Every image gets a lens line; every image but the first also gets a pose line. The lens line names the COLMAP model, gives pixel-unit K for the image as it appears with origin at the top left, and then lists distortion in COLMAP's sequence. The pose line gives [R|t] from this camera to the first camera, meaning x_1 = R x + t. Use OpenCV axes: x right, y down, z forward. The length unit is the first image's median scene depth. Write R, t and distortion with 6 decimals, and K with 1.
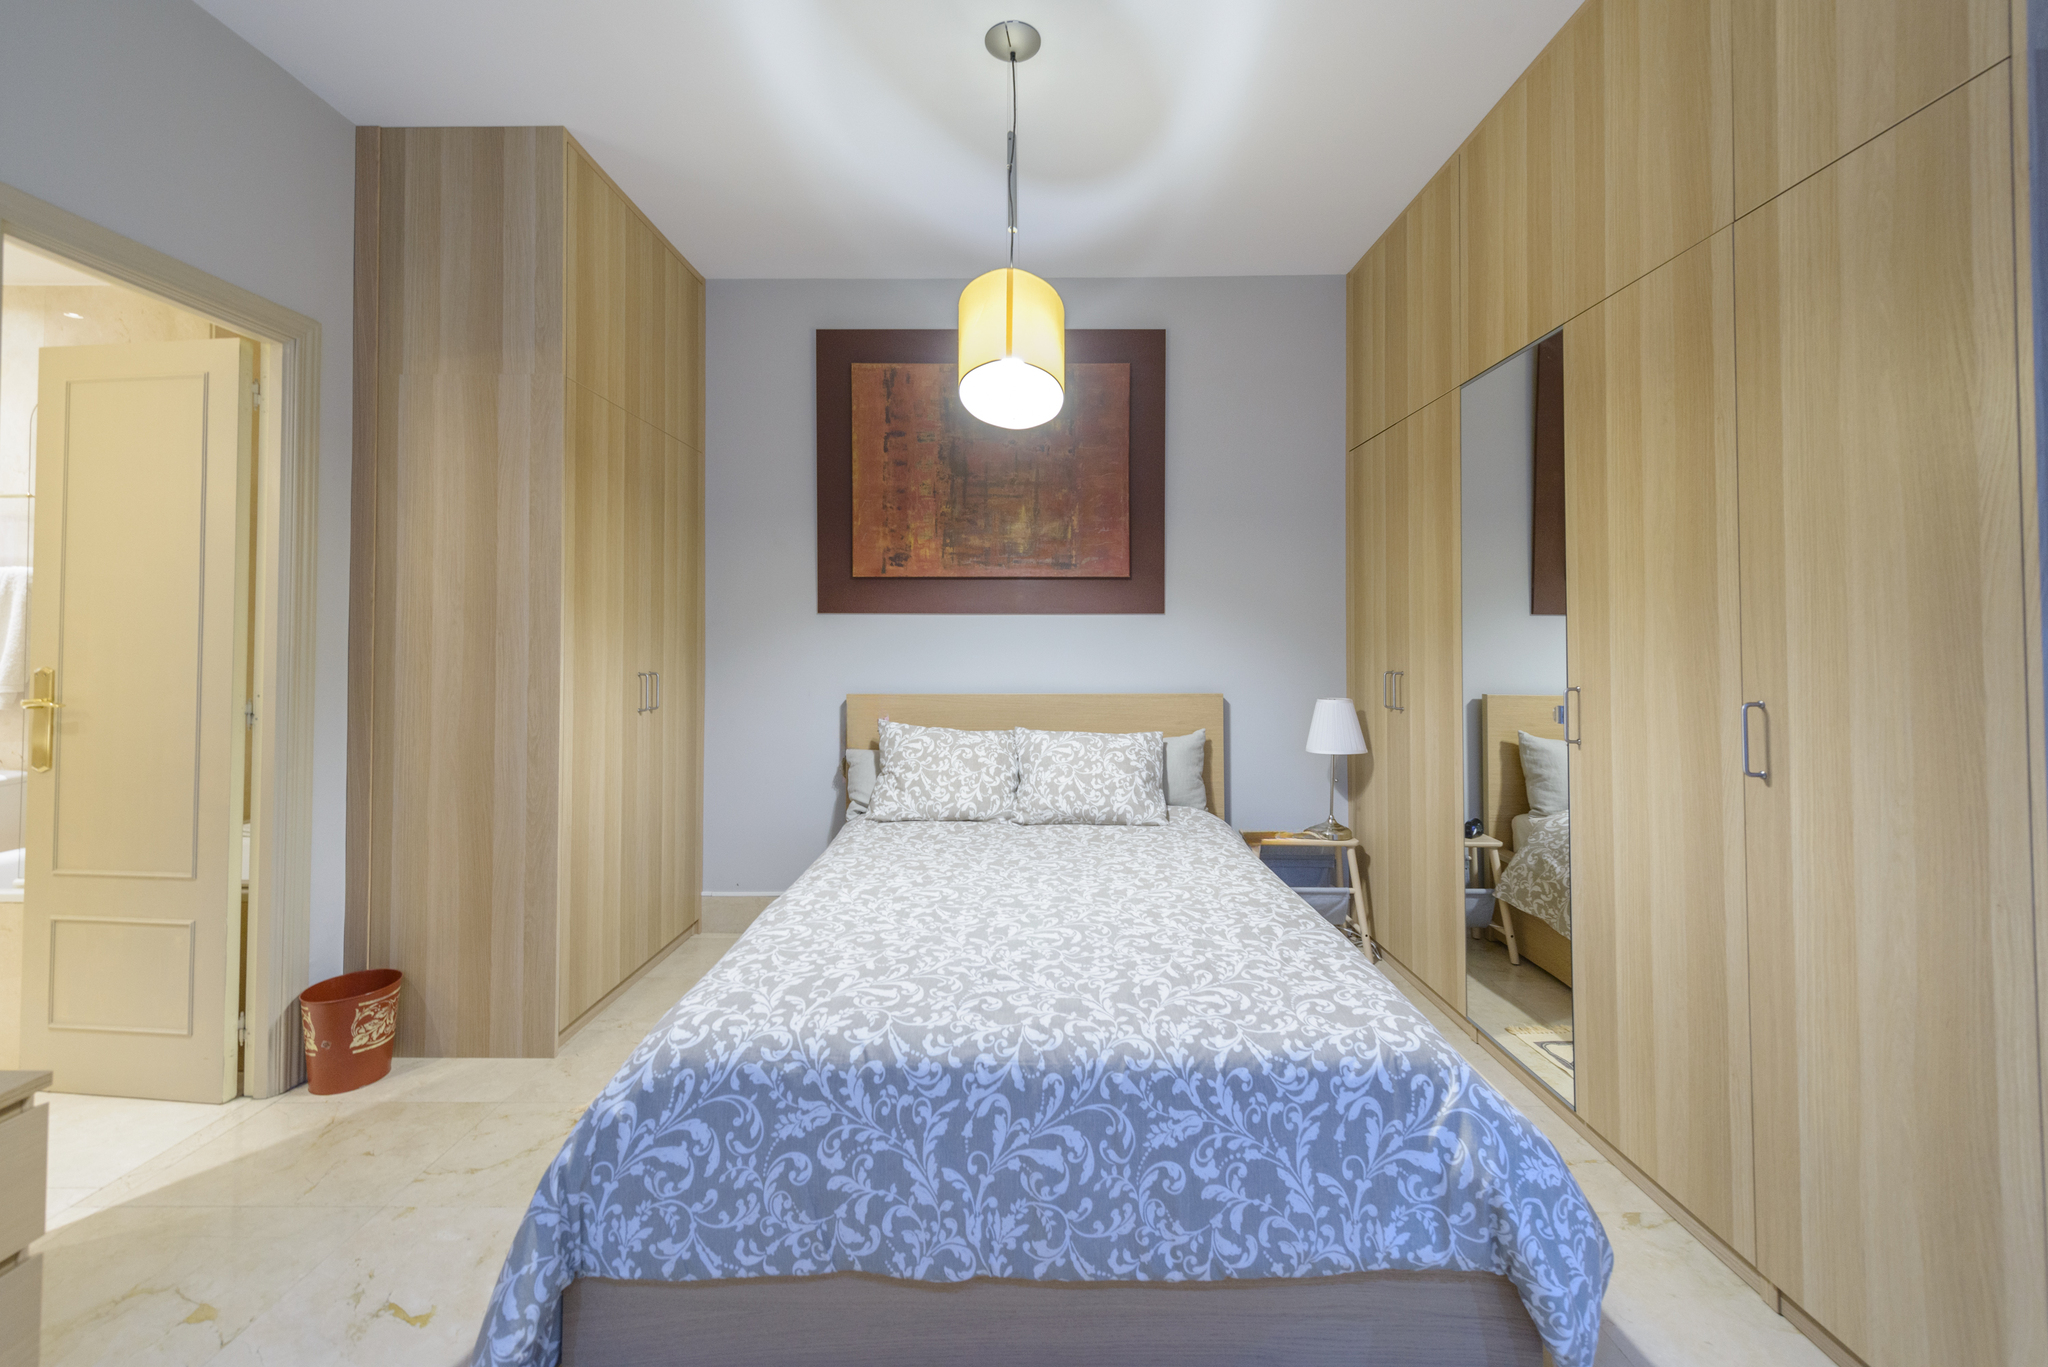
lens RADIAL K [[824.0, 0, 1028.6], [0, 824.0, 631.2], [0, 0, 1]] dist [0.012404, -0.001361]
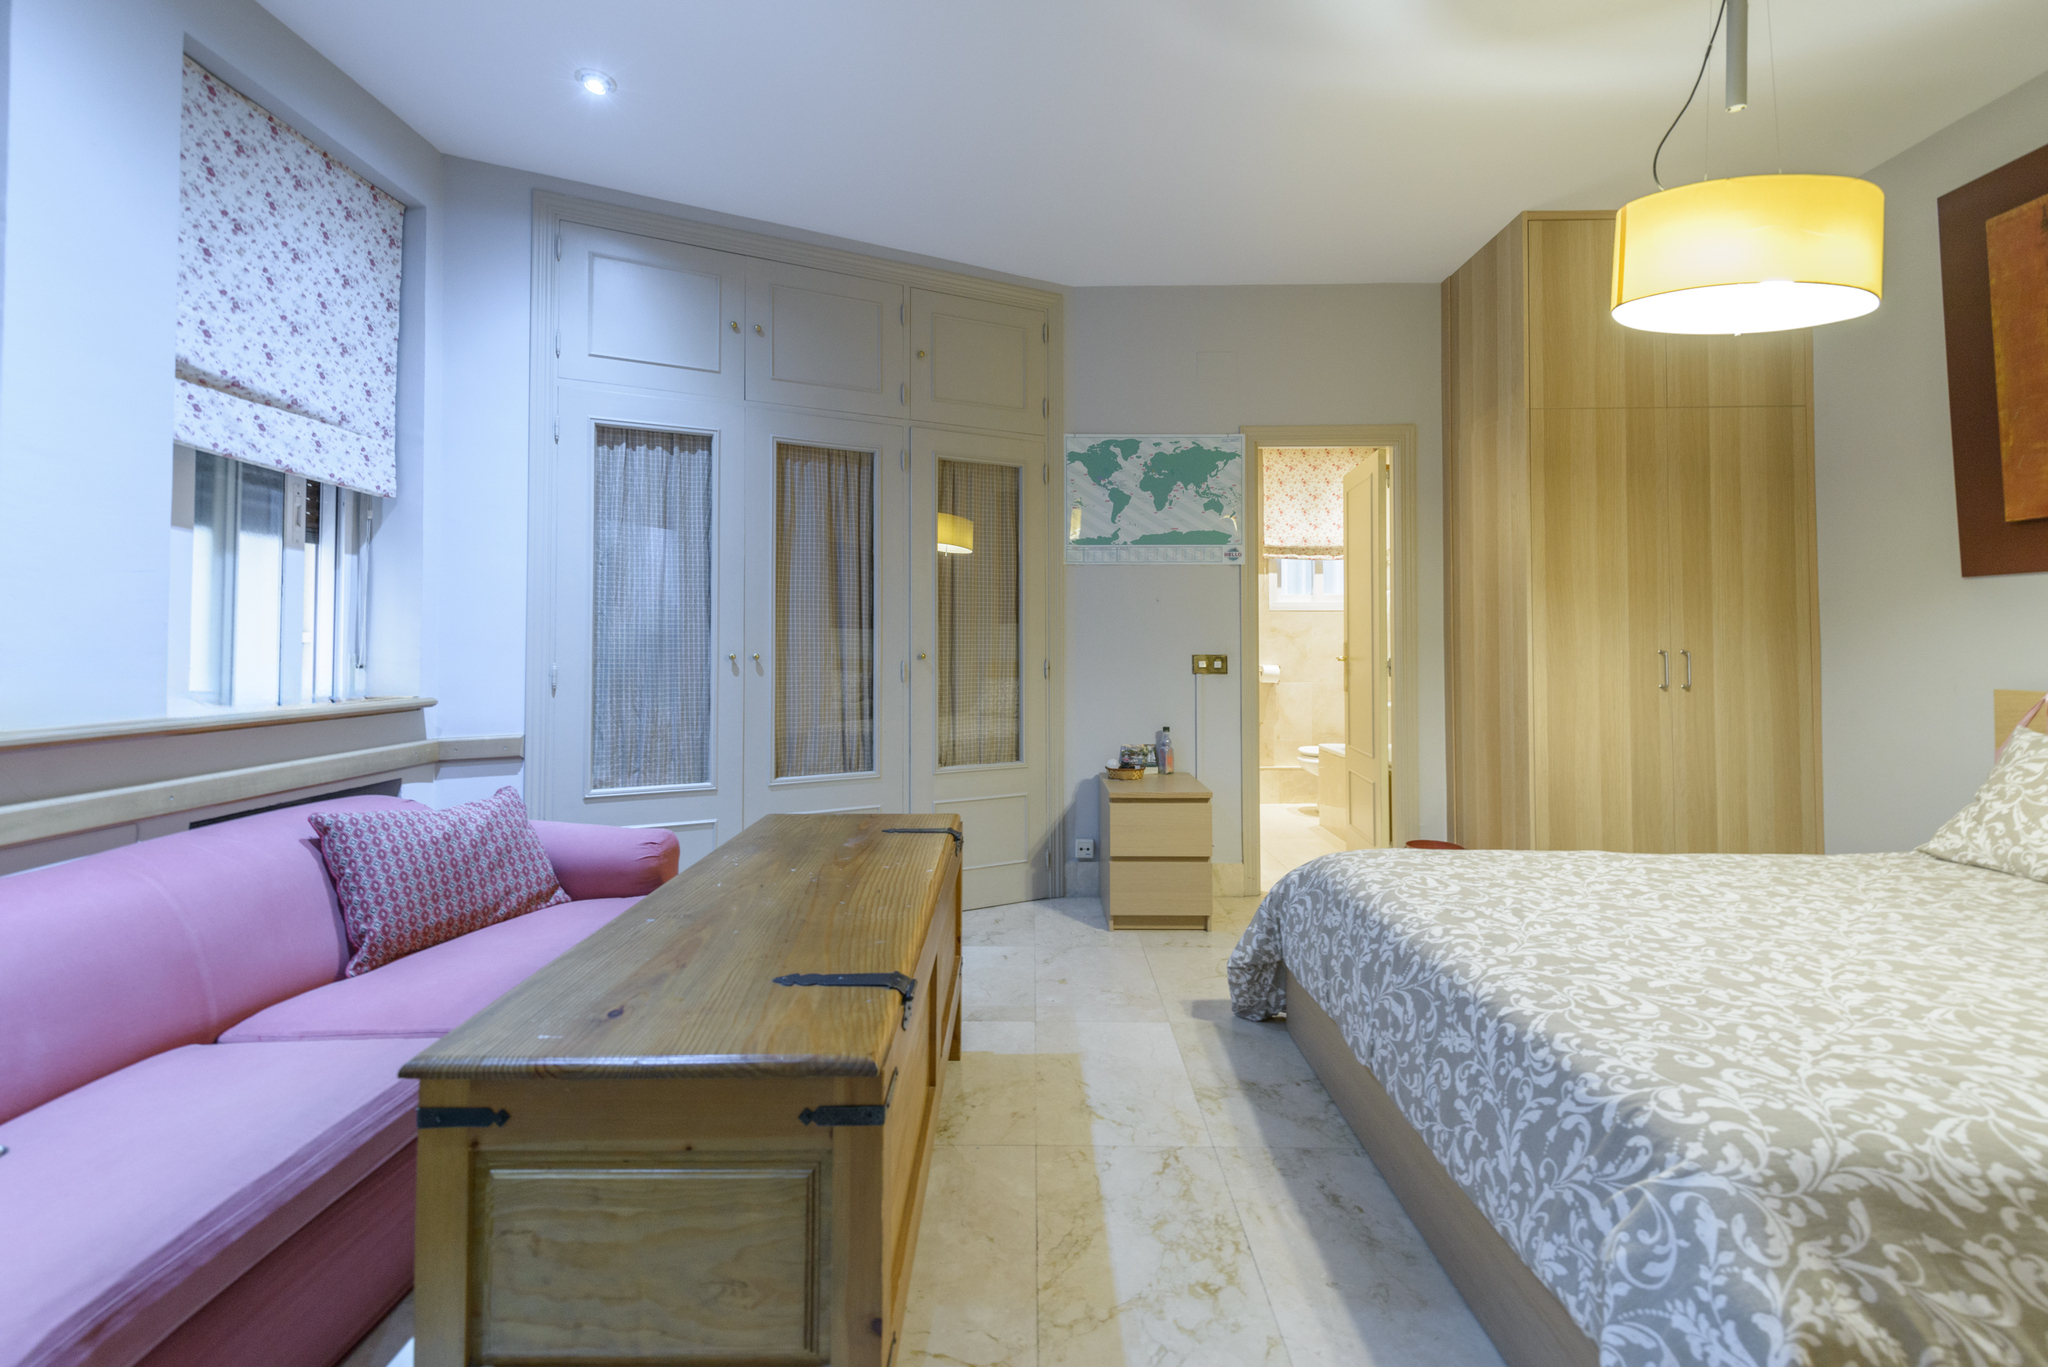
lens RADIAL K [[824.0, 0, 1005.9], [0, 824.0, 631.2], [0, 0, 1]] dist [0.012404, -0.001361]
pose [[-0.025180, -0.012184, -0.999609, 1.275826], [0.012064, 0.999849, -0.012491, 0.062858], [0.999610, -0.012374, -0.025029, 0.427431]]
